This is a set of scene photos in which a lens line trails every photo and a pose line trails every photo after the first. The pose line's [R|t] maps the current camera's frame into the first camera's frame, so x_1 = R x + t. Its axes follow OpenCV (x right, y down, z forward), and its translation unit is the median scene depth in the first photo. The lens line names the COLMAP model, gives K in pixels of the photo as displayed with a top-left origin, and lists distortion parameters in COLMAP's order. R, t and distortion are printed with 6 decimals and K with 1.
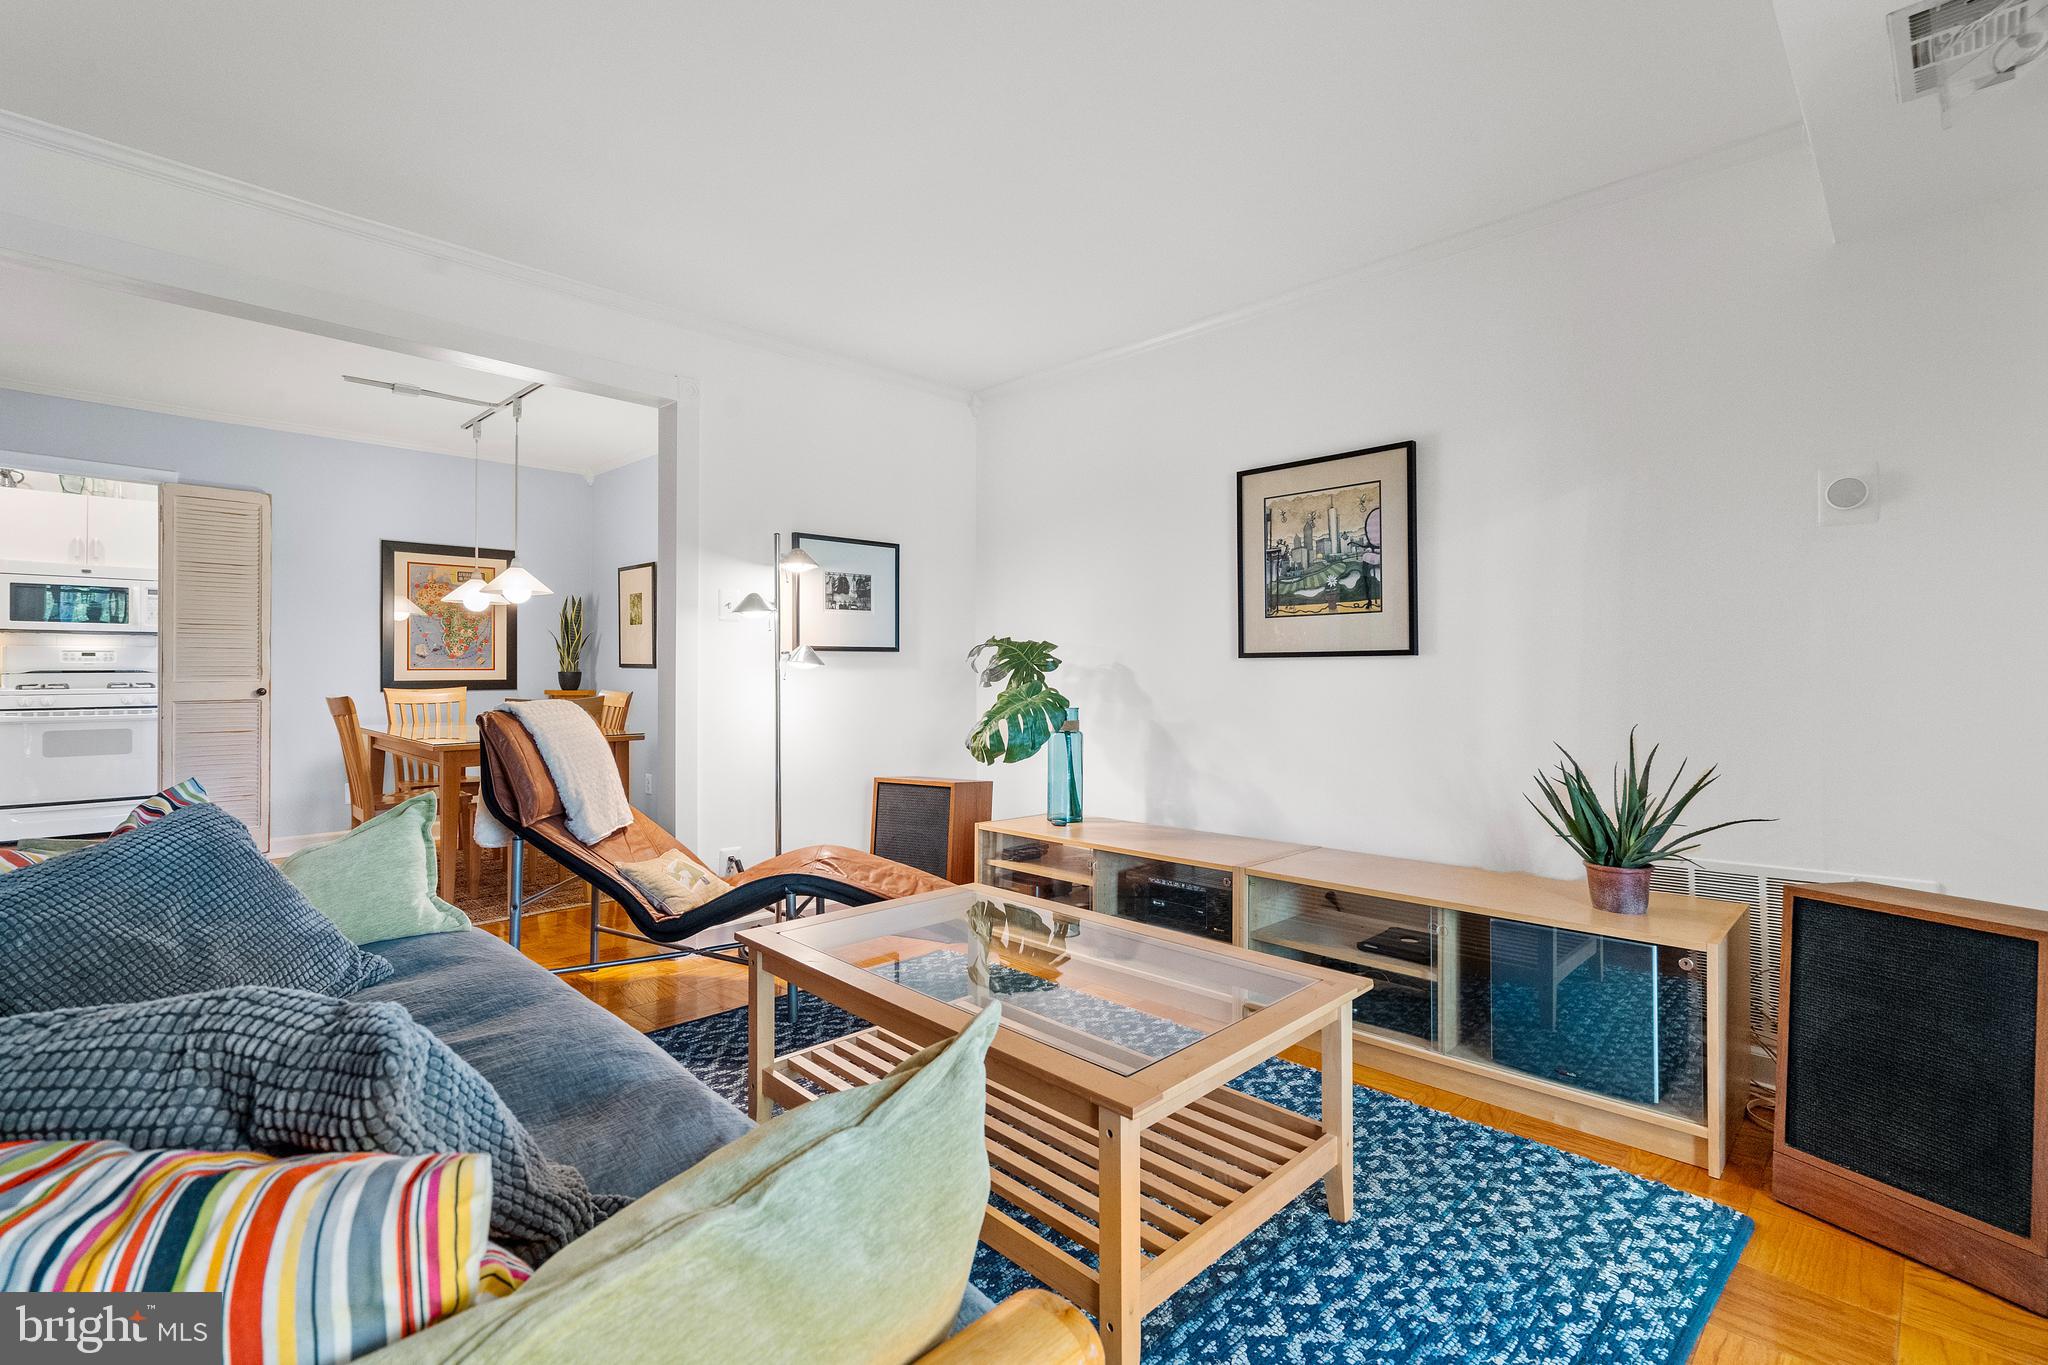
lens RADIAL K [[953.6, 0, 1045.4], [0, 953.6, 670.4], [0, 0, 1]] dist [-0.004343, 0.003014]
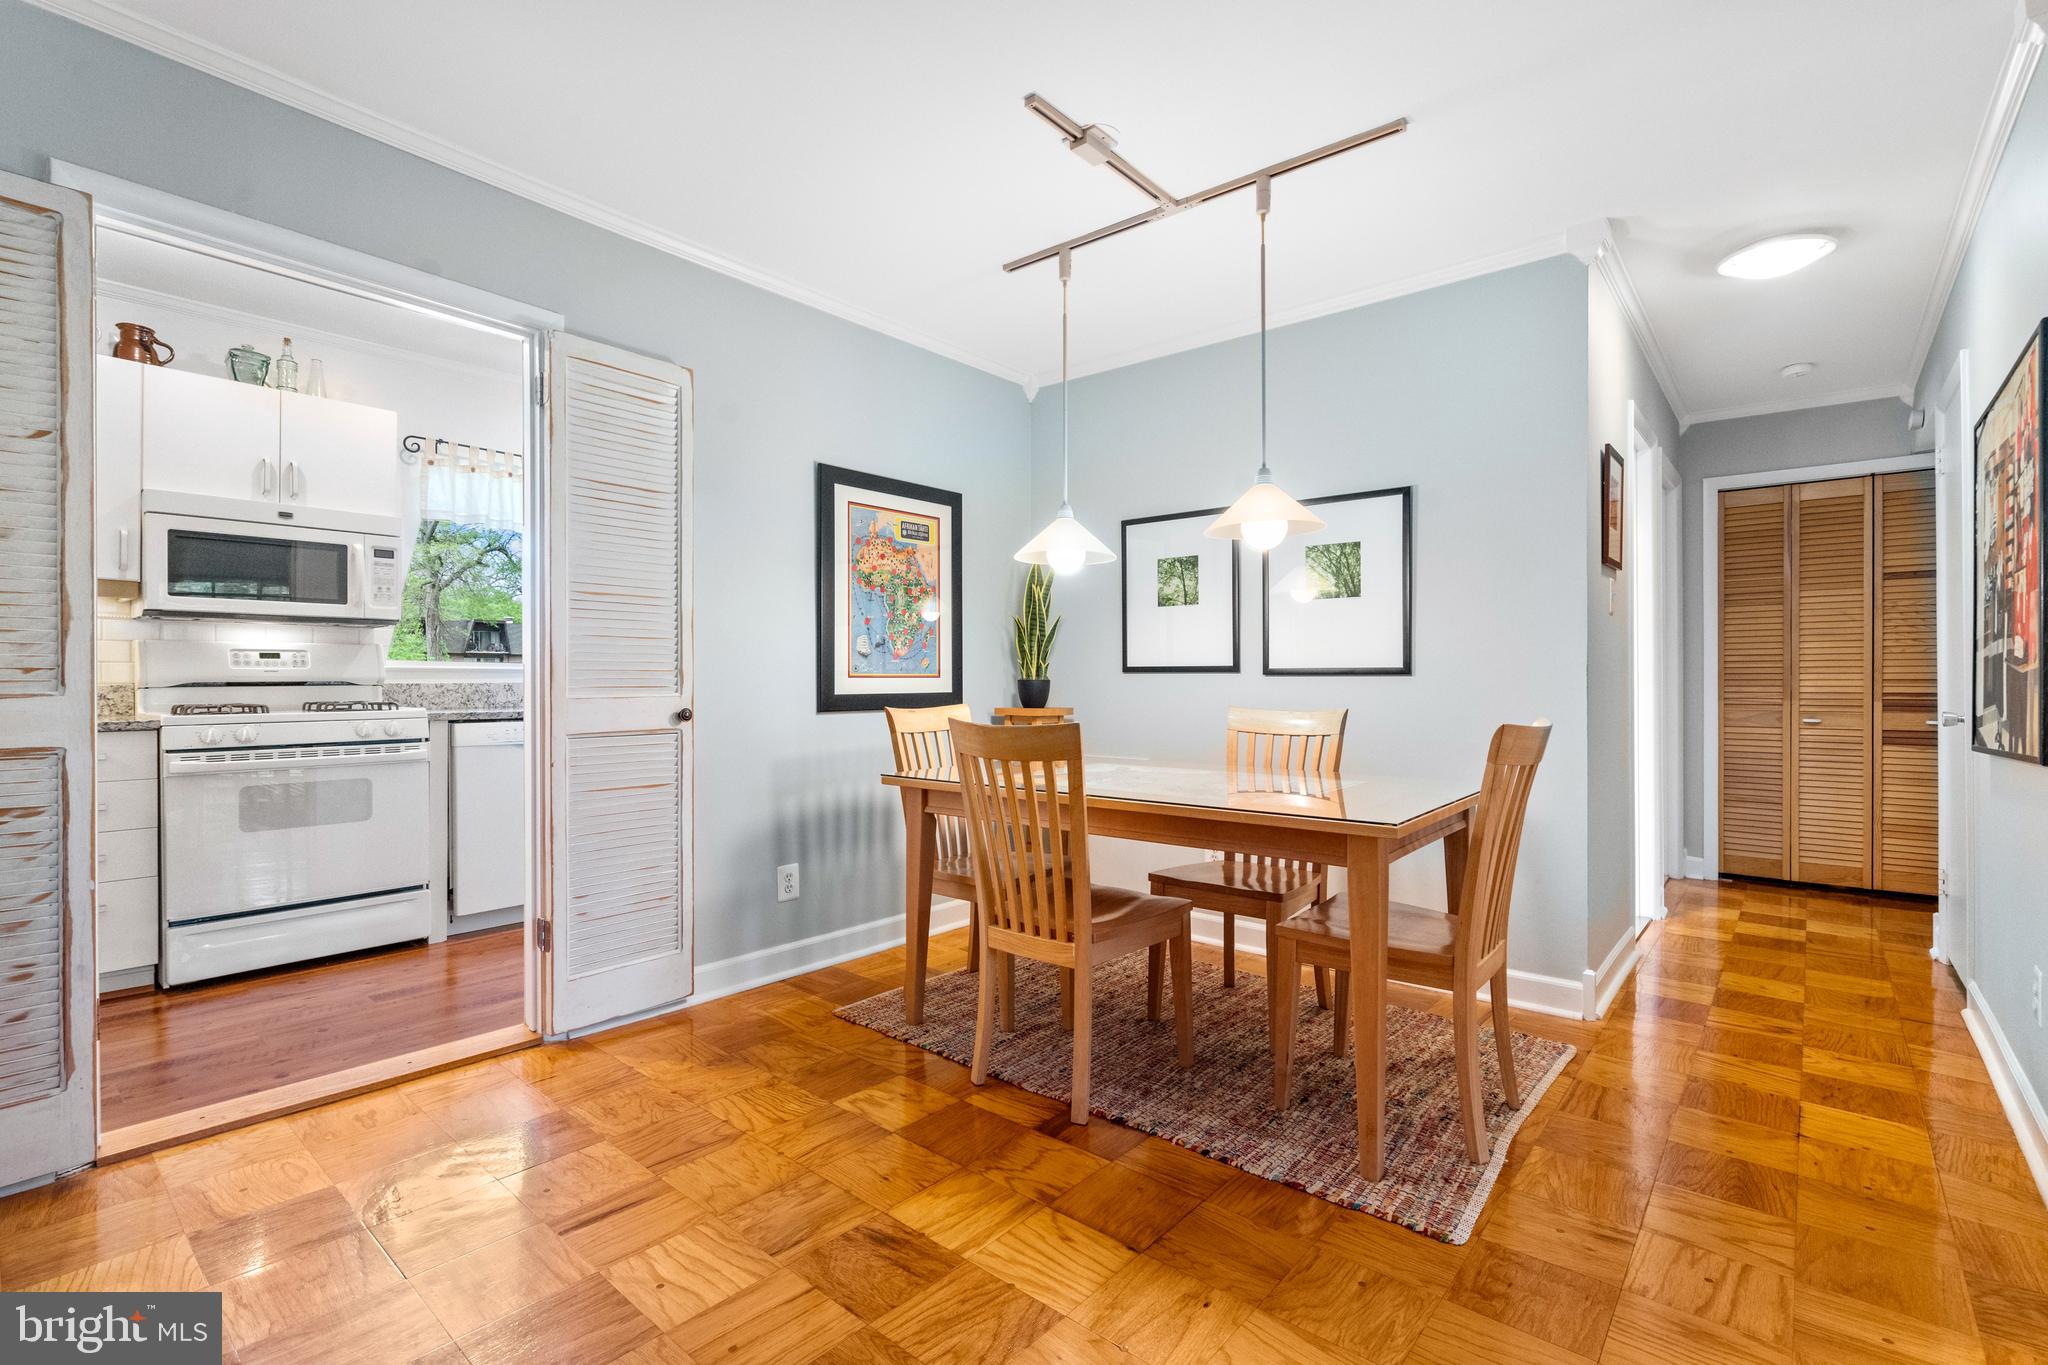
lens RADIAL K [[953.6, 0, 1050.2], [0, 953.6, 684.3], [0, 0, 1]] dist [-0.004343, 0.003014]
pose [[0.996674, -0.006246, 0.081250, -0.595703], [0.006306, 0.999980, -0.000485, 0.005332], [-0.081245, 0.000996, 0.996694, 0.378711]]
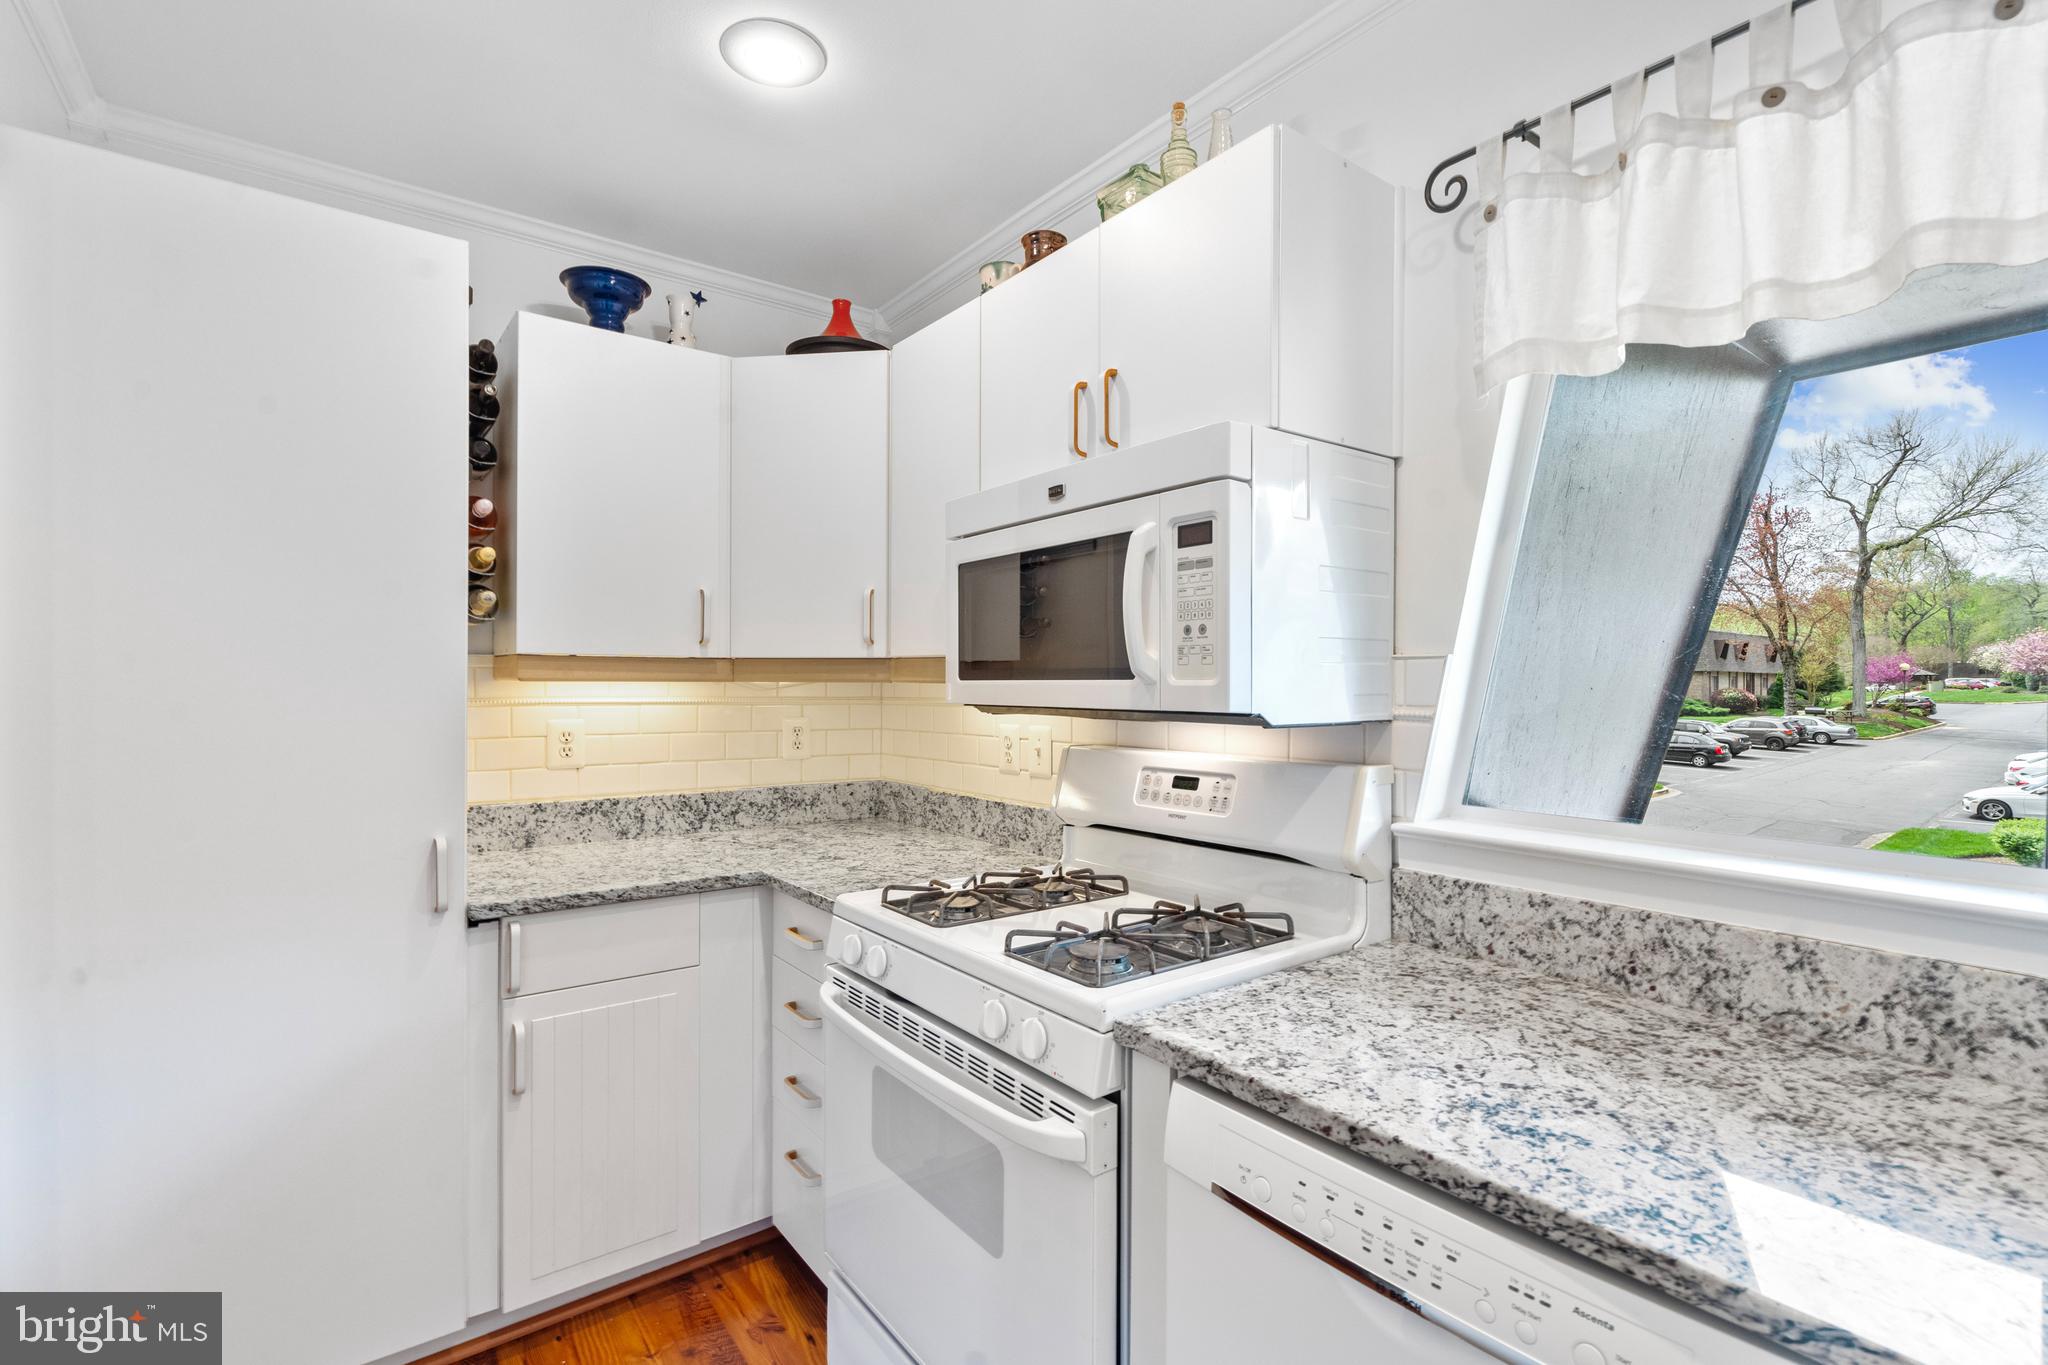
lens RADIAL K [[953.6, 0, 1013.5], [0, 953.6, 686.1], [0, 0, 1]] dist [-0.004343, 0.003014]
pose [[-0.168283, -0.000729, -0.985739, -0.753711], [-0.003959, 0.999992, -0.000064, -0.049263], [0.985731, 0.003892, -0.168284, 1.062102]]
